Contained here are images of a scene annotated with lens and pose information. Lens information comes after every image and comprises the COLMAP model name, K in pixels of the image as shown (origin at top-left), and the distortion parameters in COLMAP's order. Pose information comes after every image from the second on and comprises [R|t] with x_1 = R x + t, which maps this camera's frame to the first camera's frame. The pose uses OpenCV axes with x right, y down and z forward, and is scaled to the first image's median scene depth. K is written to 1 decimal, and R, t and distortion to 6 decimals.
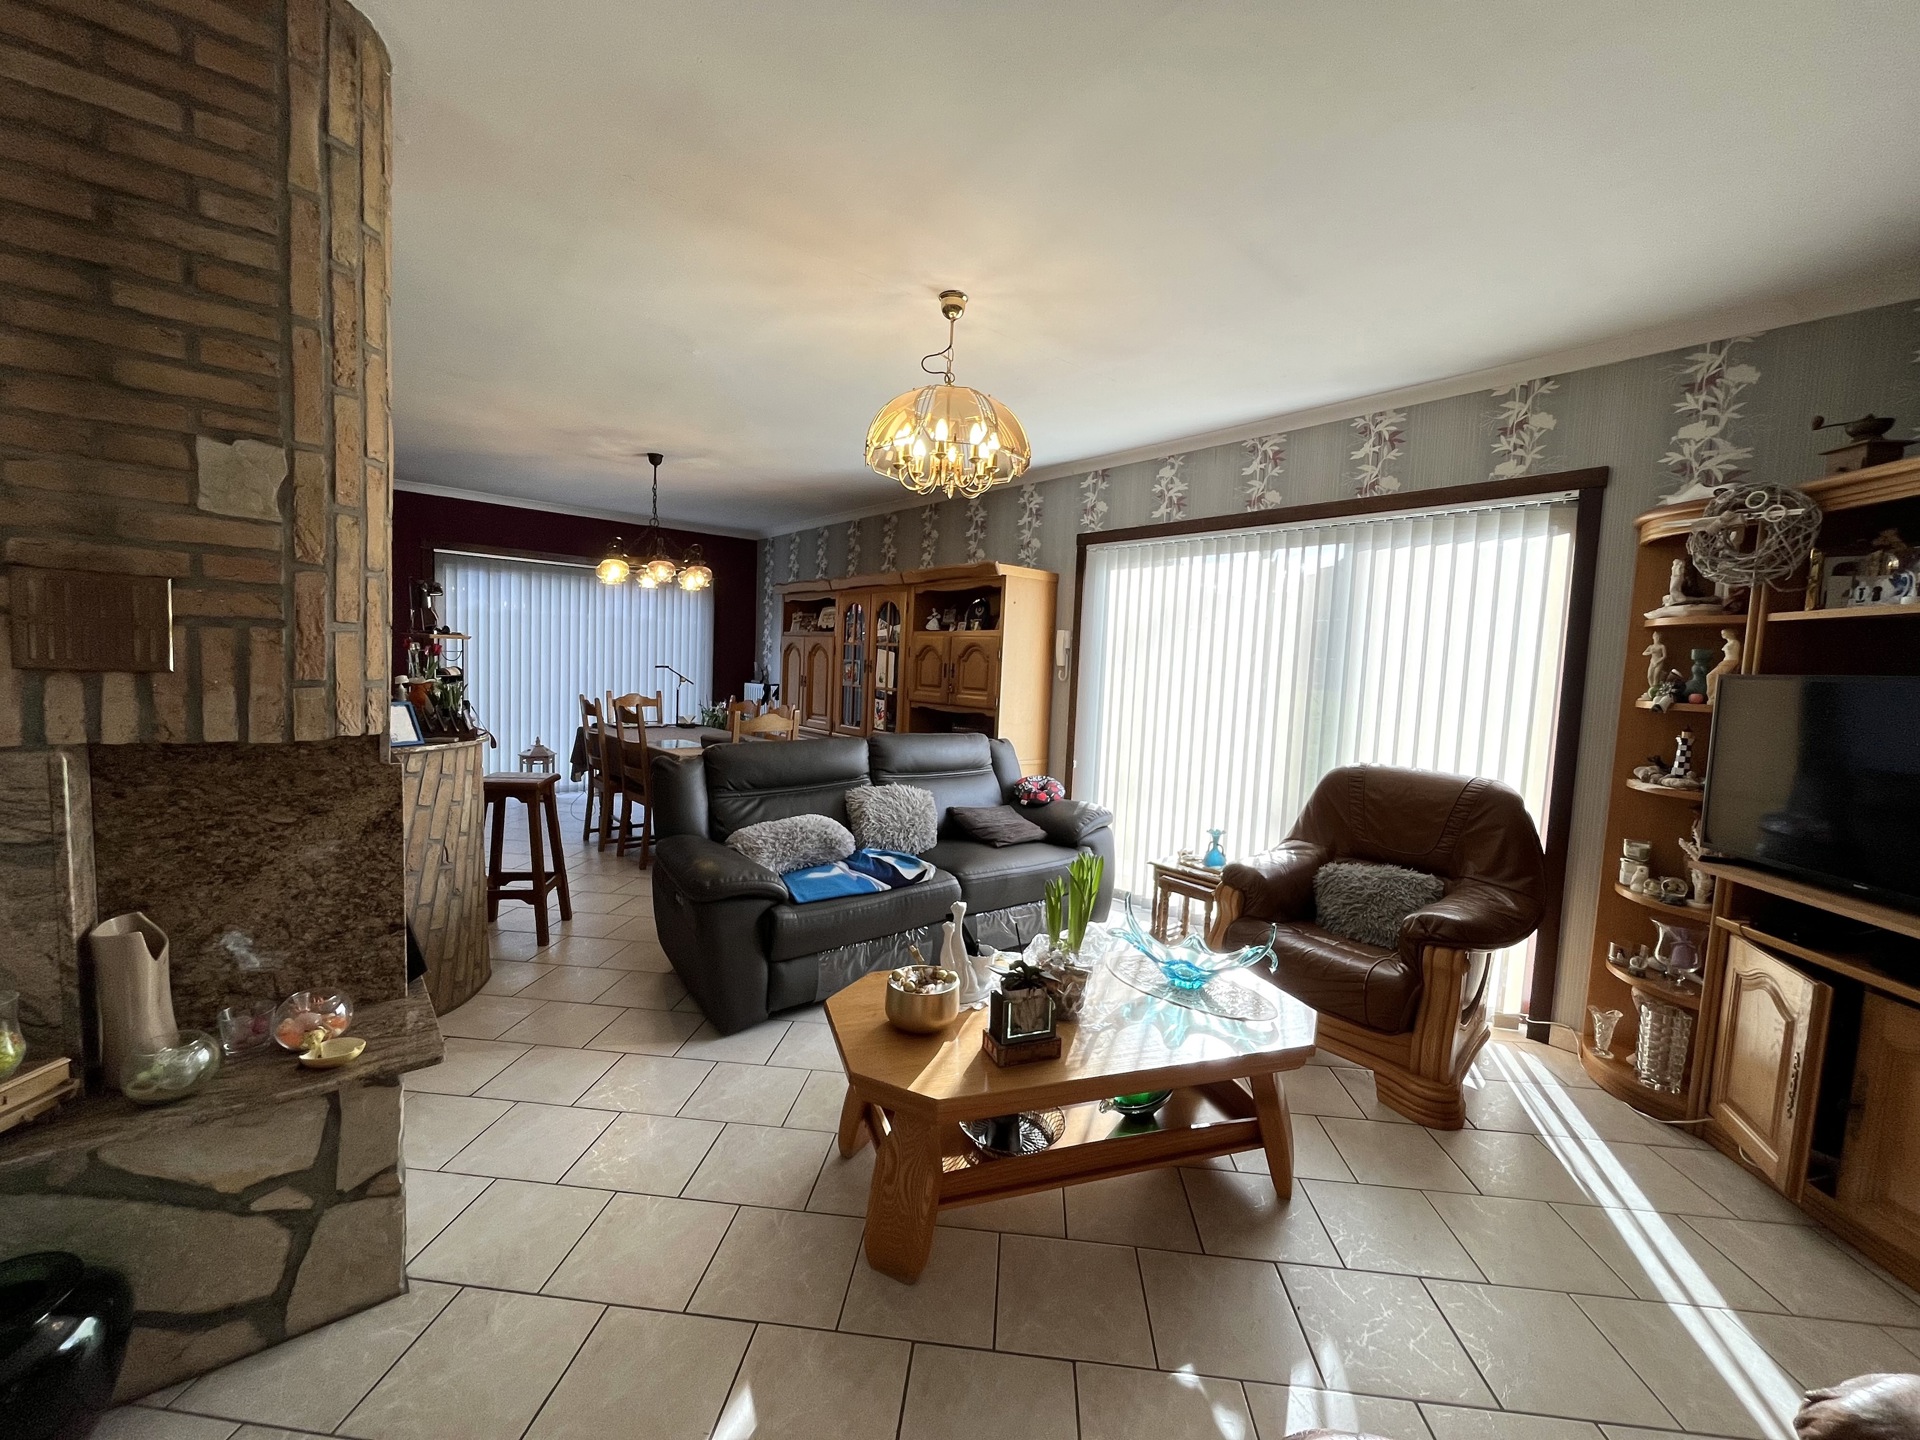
lens RADIAL K [[771.1, 0, 960.0], [0, 771.1, 720.0], [0, 0, 1]] dist [-0.003041, -0.000321]
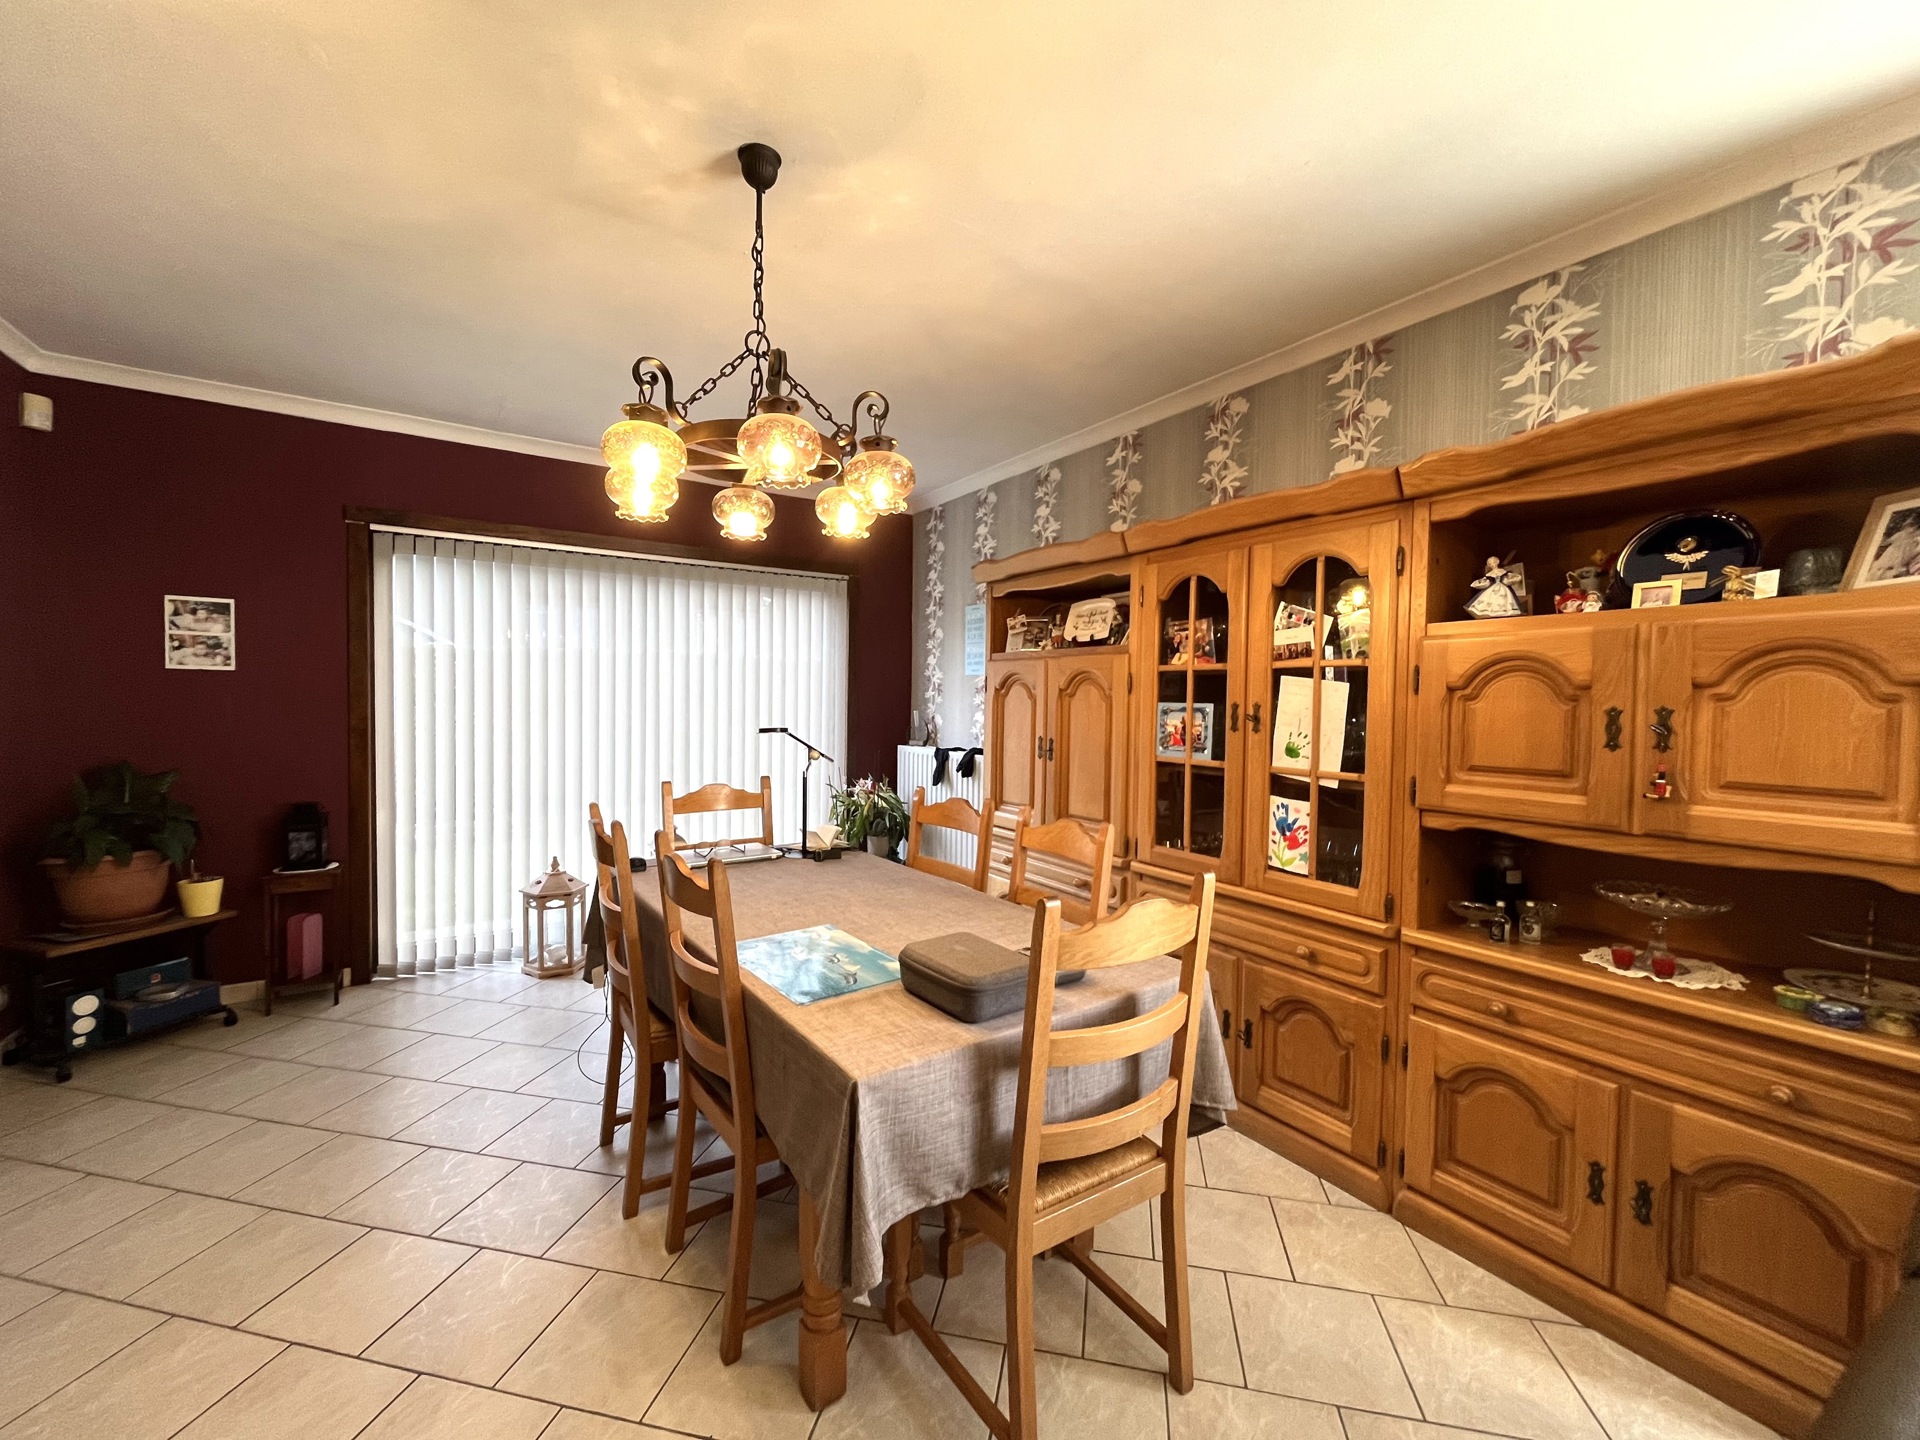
lens RADIAL K [[771.1, 0, 960.0], [0, 771.1, 720.0], [0, 0, 1]] dist [-0.003041, -0.000321]
pose [[0.993193, -0.027415, -0.113207, -0.212313], [0.021677, 0.998432, -0.051615, -0.046944], [0.114444, 0.048810, 0.992230, 0.527242]]
